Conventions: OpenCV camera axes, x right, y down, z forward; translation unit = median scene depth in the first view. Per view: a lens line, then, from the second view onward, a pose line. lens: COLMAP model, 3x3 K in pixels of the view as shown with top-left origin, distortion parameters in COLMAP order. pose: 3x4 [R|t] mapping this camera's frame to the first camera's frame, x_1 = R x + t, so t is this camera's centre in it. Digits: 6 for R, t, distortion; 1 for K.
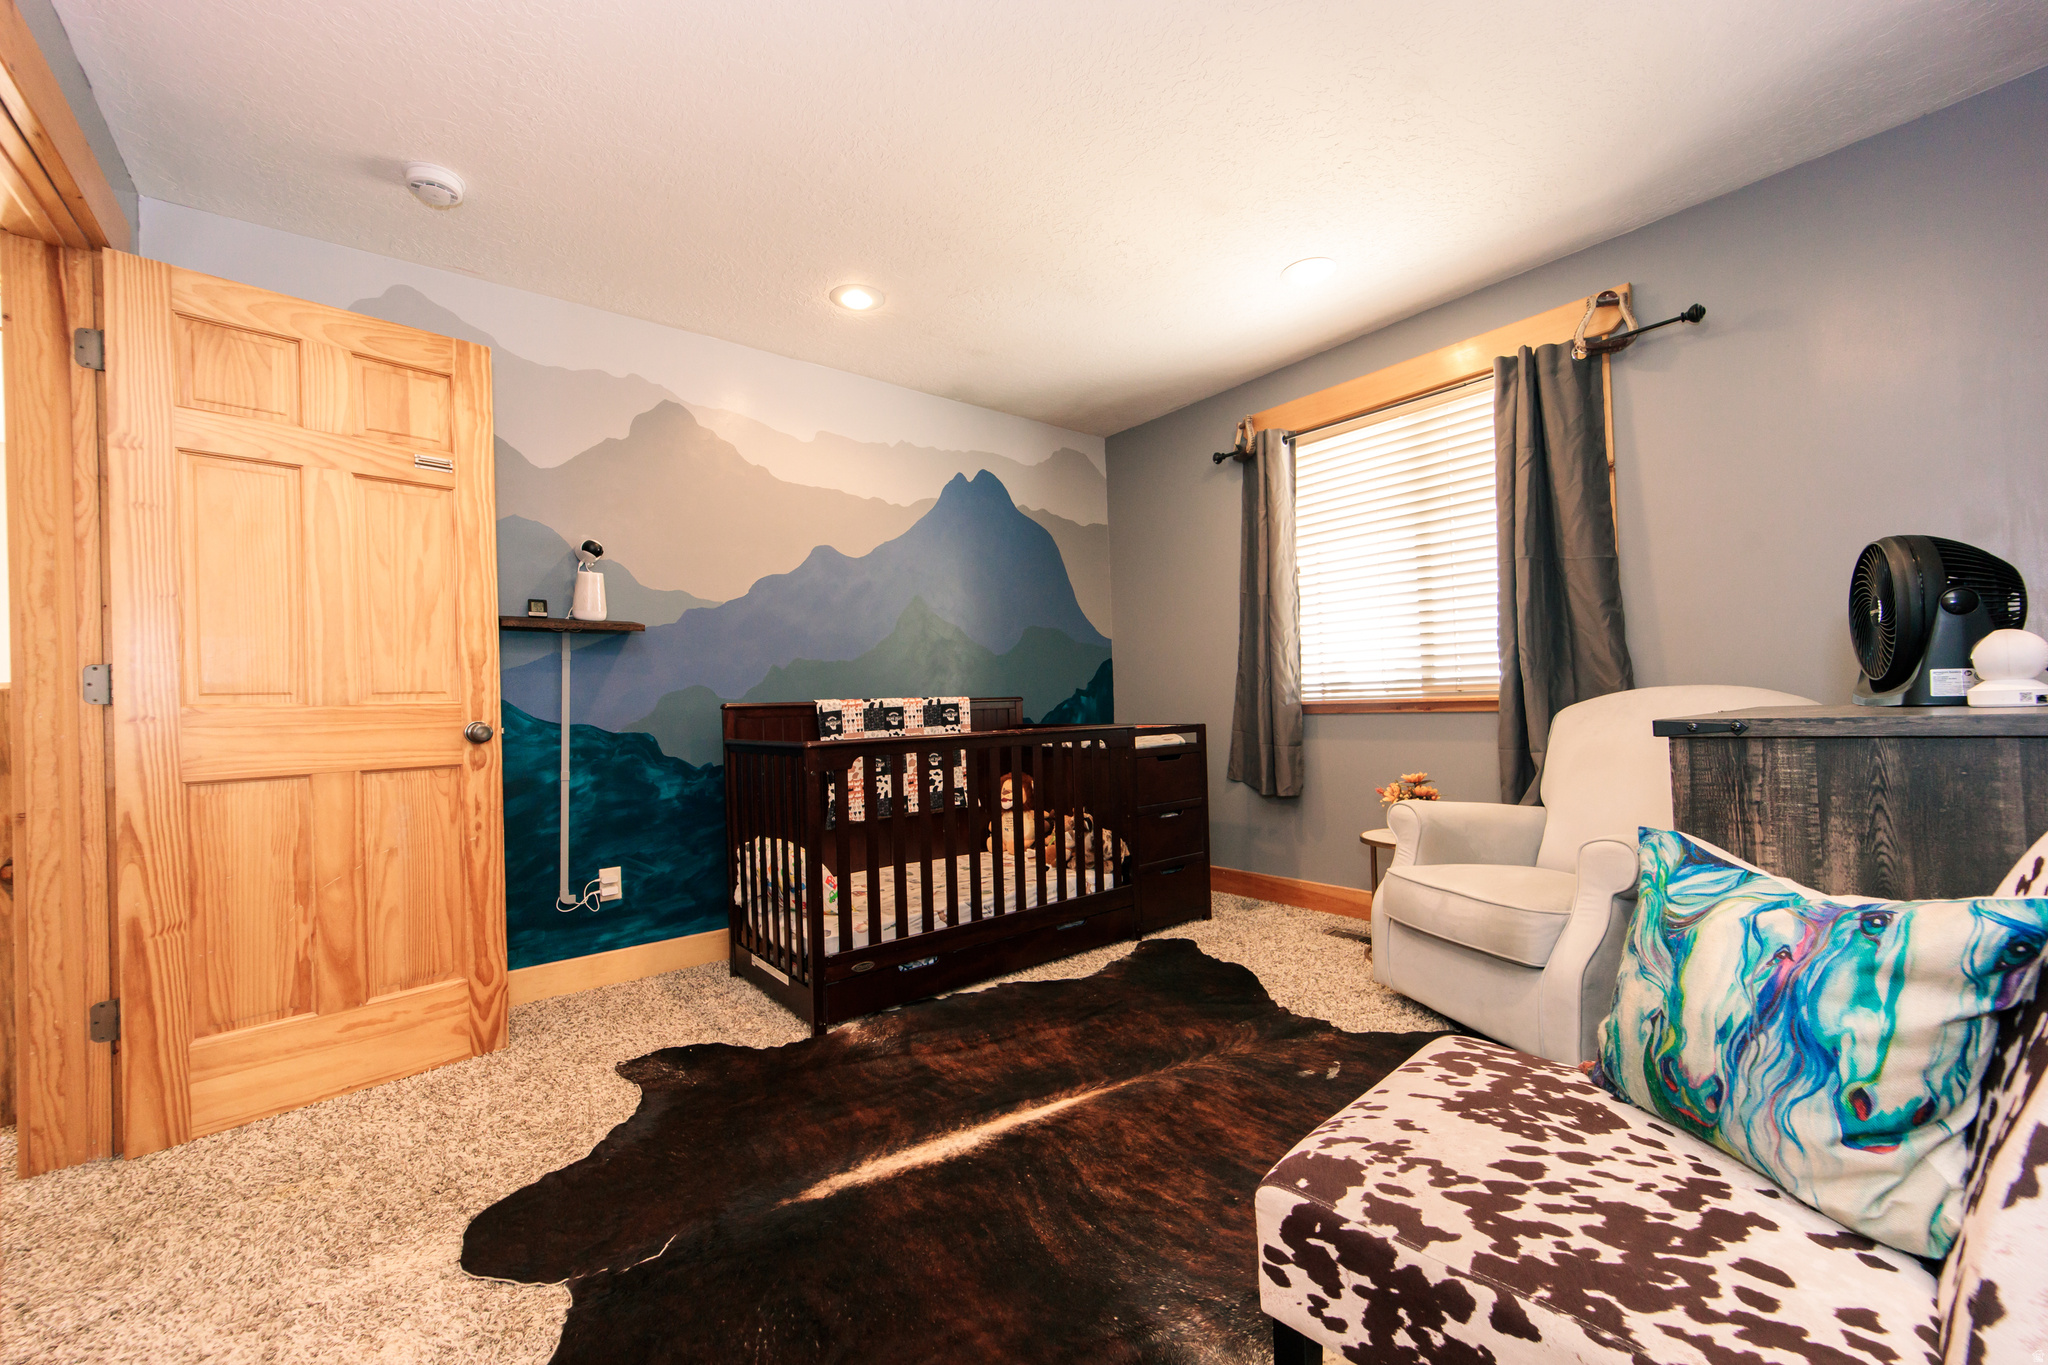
lens RADIAL K [[813.9, 0, 1024.0], [0, 813.9, 682.5], [0, 0, 1]] dist [-0.000288, -0.000059]
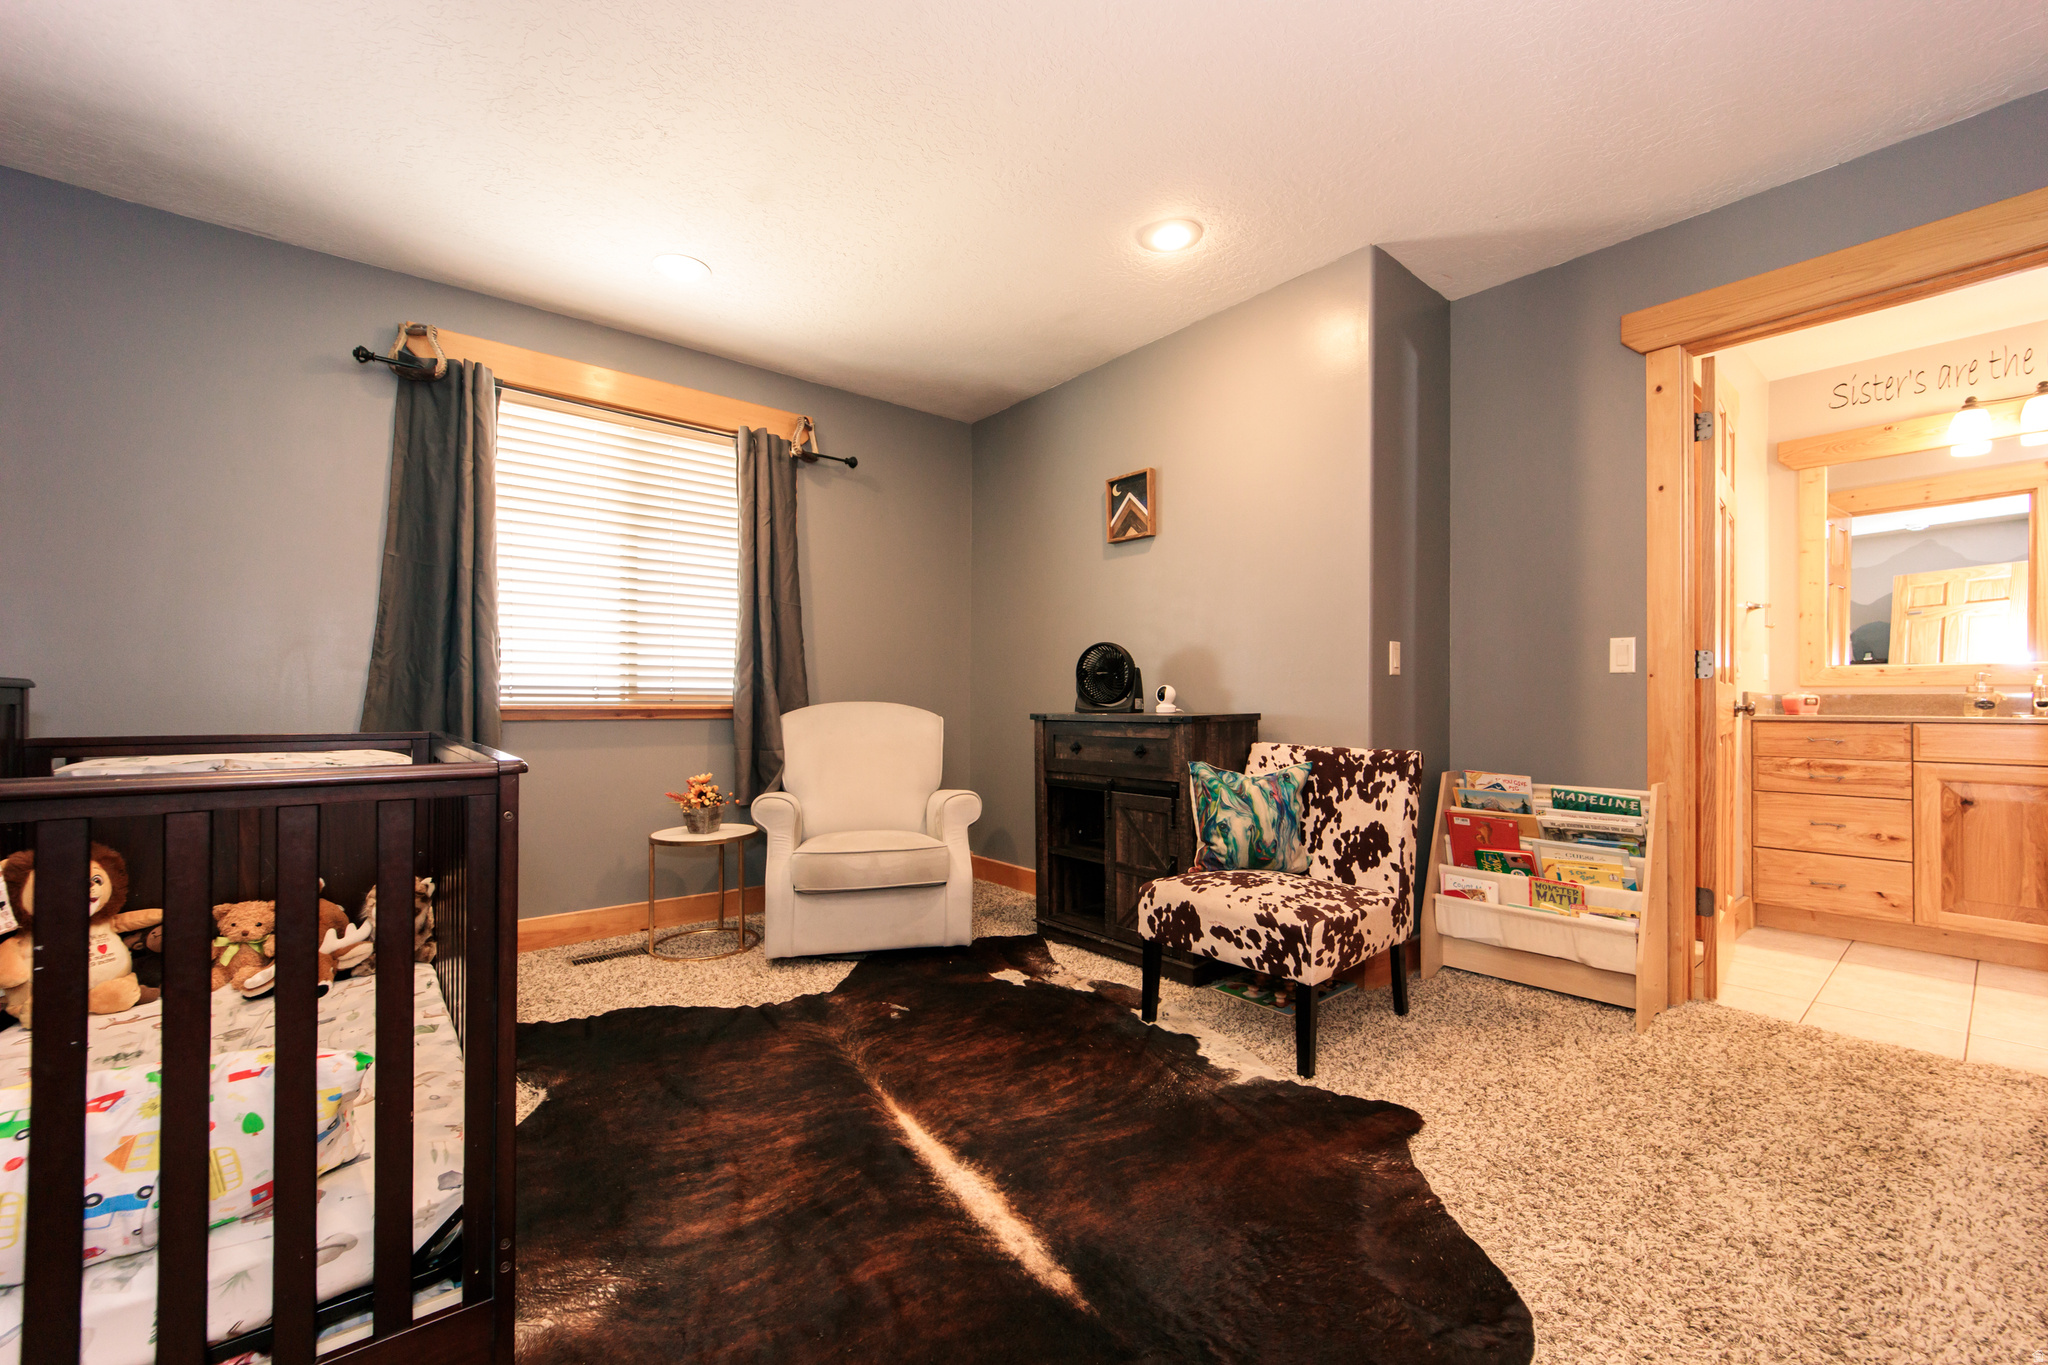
lens RADIAL K [[813.9, 0, 1024.0], [0, 813.9, 682.5], [0, 0, 1]] dist [-0.000288, -0.000059]
pose [[-0.011312, 0.054977, 0.998424, -0.784050], [-0.029244, 0.998042, -0.055288, 0.046673], [-0.999508, -0.029823, -0.009682, 0.749639]]
